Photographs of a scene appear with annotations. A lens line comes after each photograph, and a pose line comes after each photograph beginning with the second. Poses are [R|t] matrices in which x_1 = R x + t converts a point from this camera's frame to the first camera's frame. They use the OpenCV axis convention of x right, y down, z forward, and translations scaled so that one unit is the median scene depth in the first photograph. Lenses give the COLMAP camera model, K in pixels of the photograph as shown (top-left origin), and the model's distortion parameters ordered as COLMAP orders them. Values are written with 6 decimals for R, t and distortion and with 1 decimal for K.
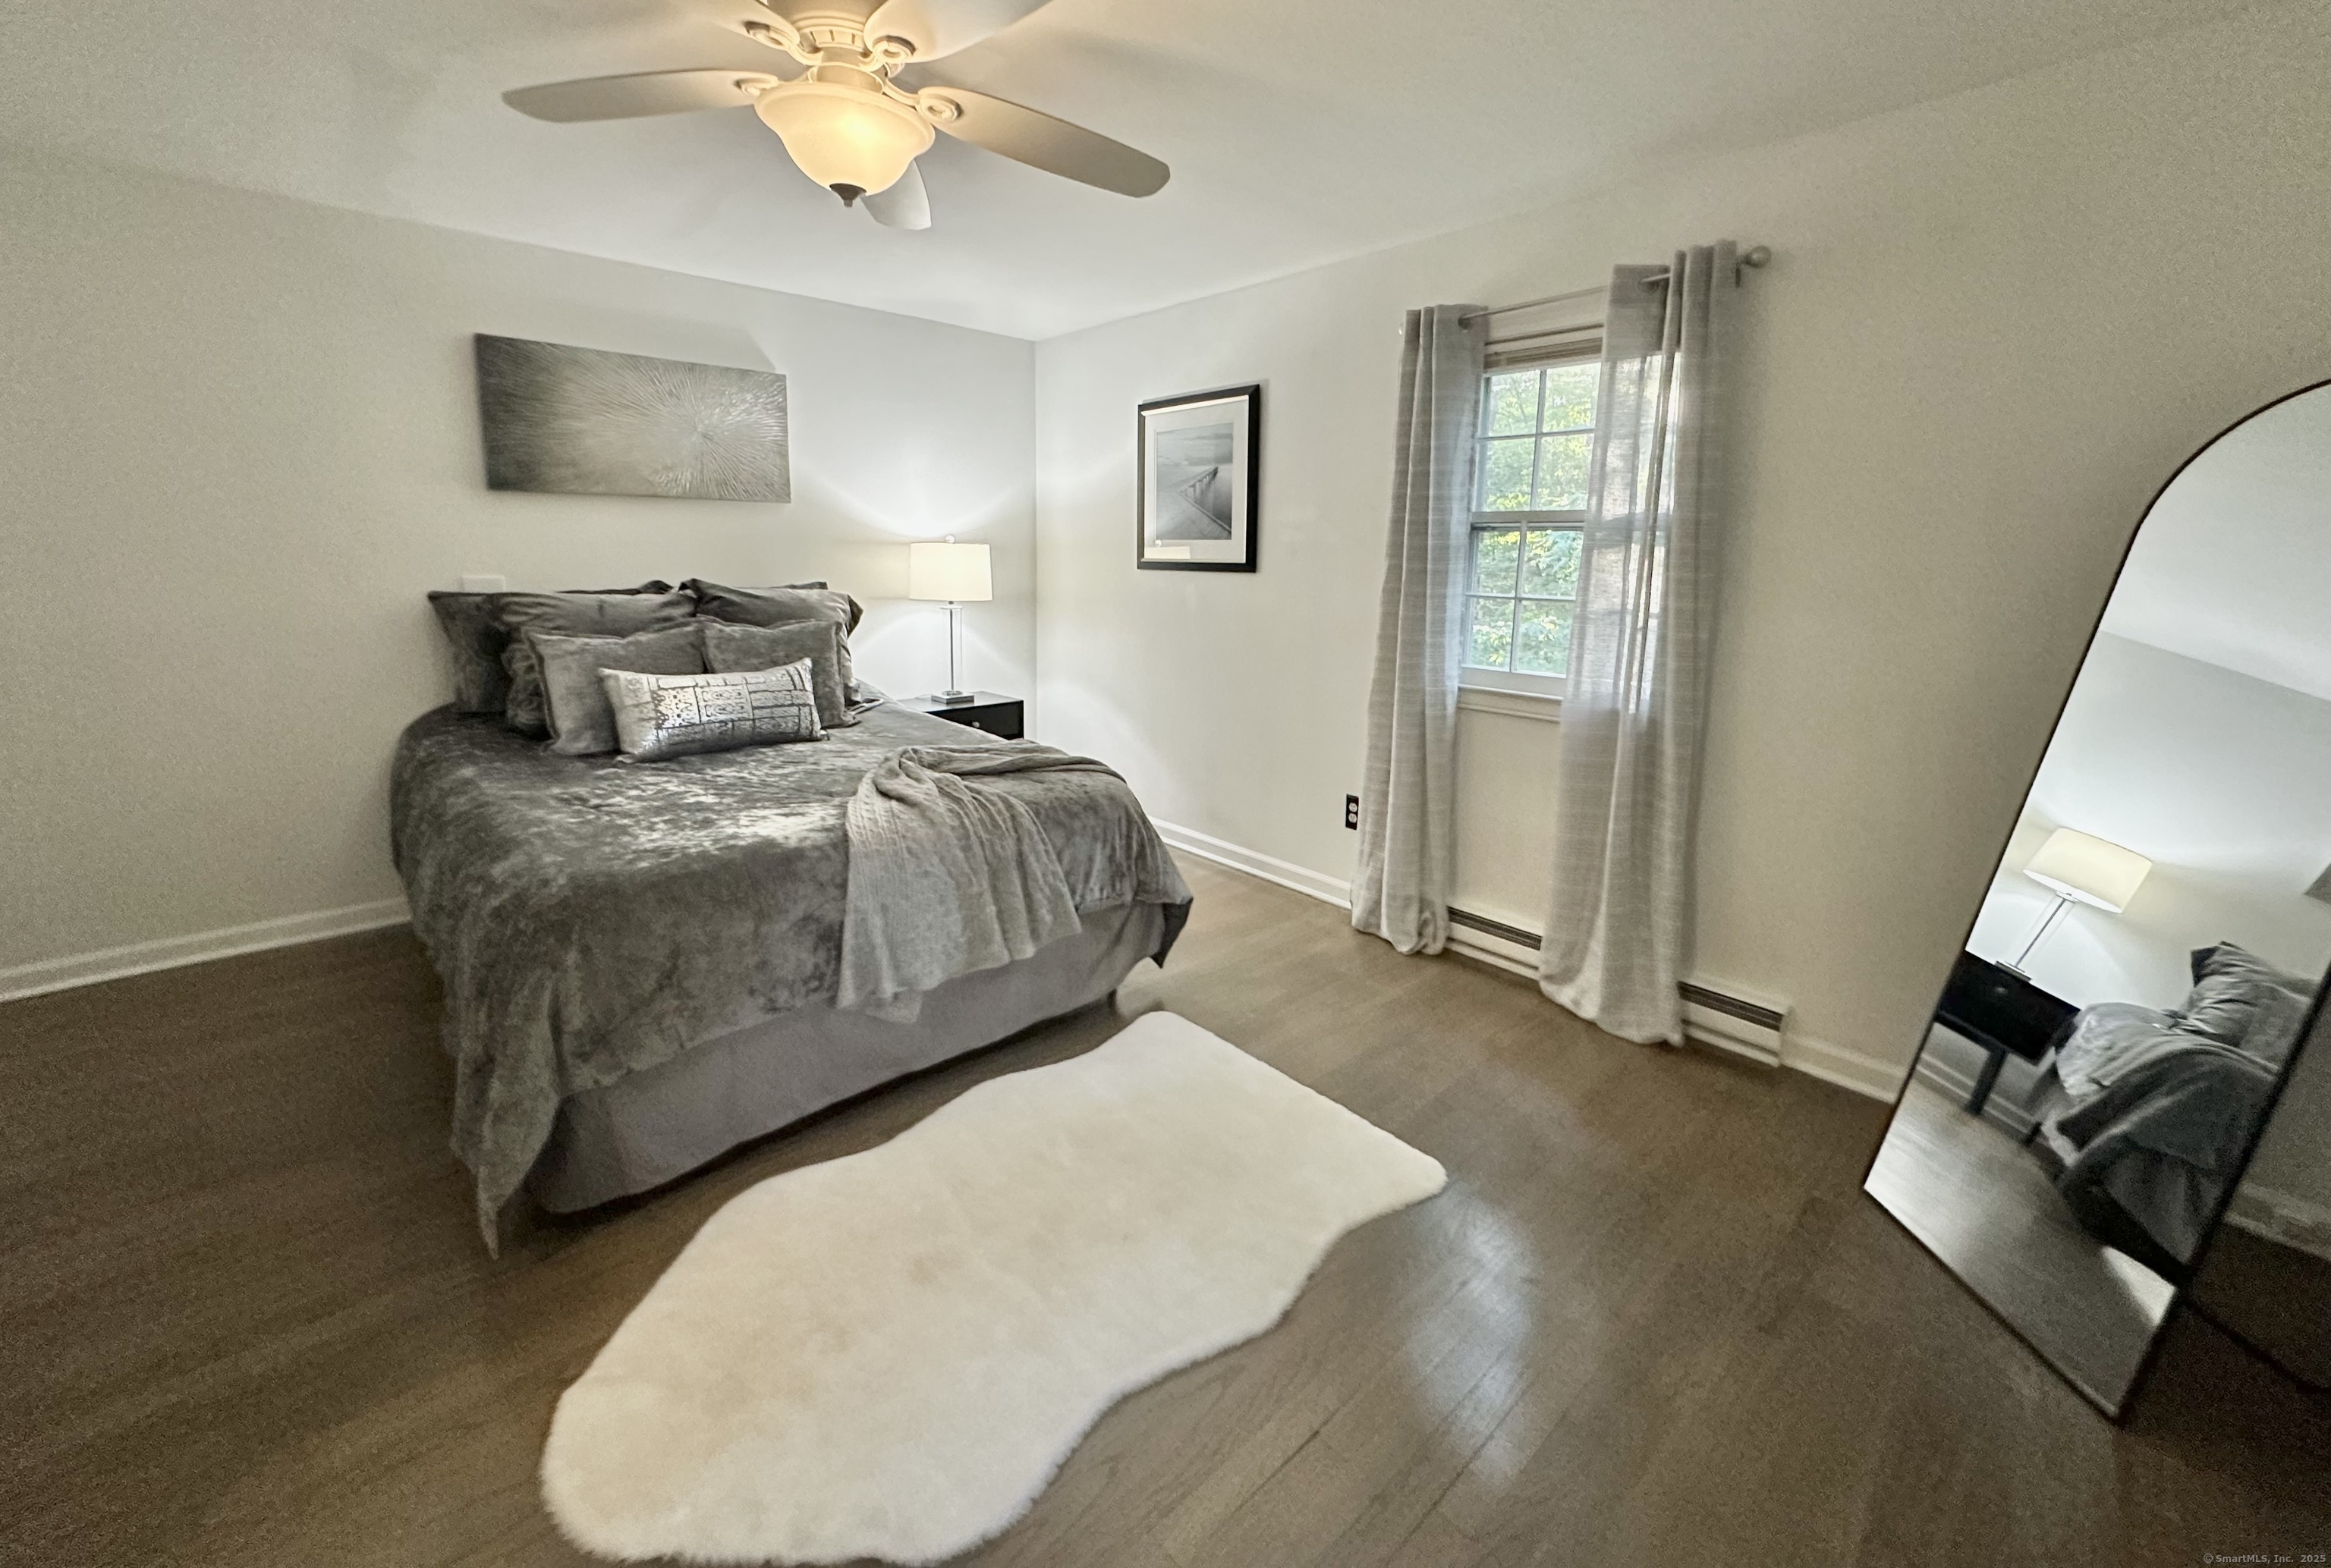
lens RADIAL K [[936.3, 0, 1212.0], [0, 936.3, 693.6], [0, 0, 1]] dist [0.004339, 0.000432]
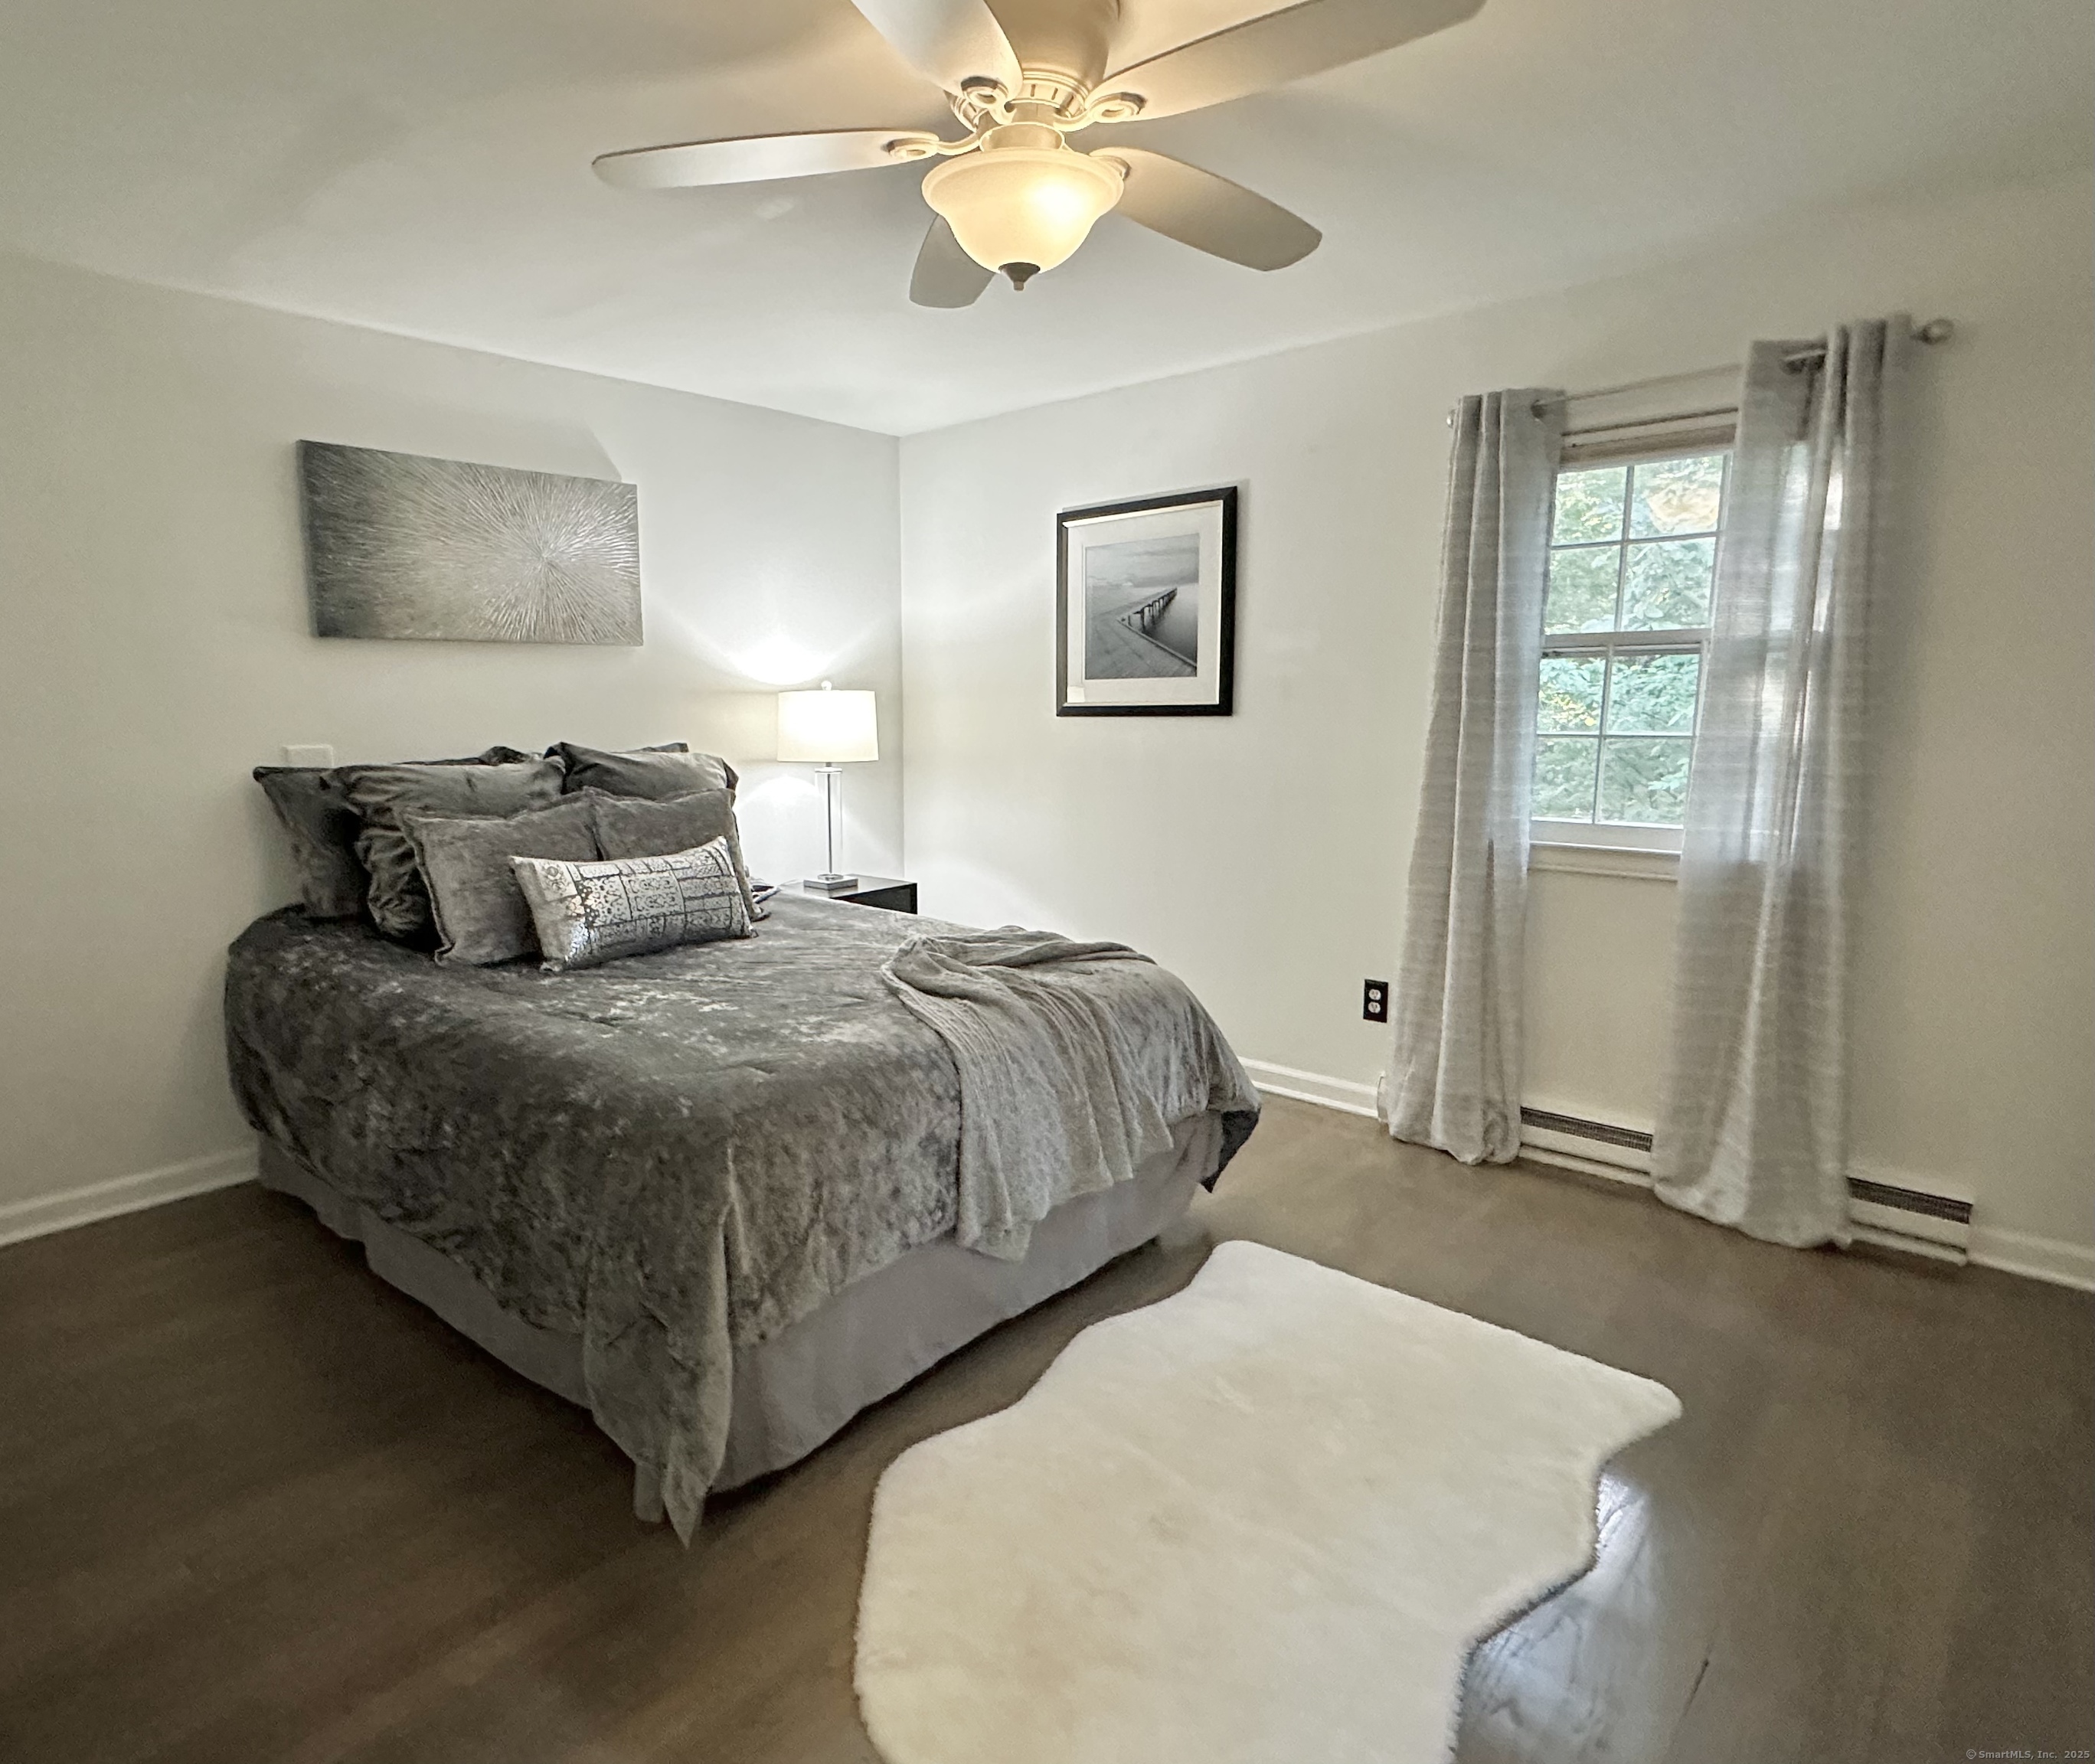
lens RADIAL K [[1182.5, 0, 1043.8], [0, 1182.5, 884.6], [0, 0, 1]] dist [0.007176, -0.002157]
pose [[0.997927, -0.035412, 0.053745, -0.241217], [0.034969, 0.999346, 0.009170, 0.004743], [-0.054034, -0.007271, 0.998513, -0.039996]]
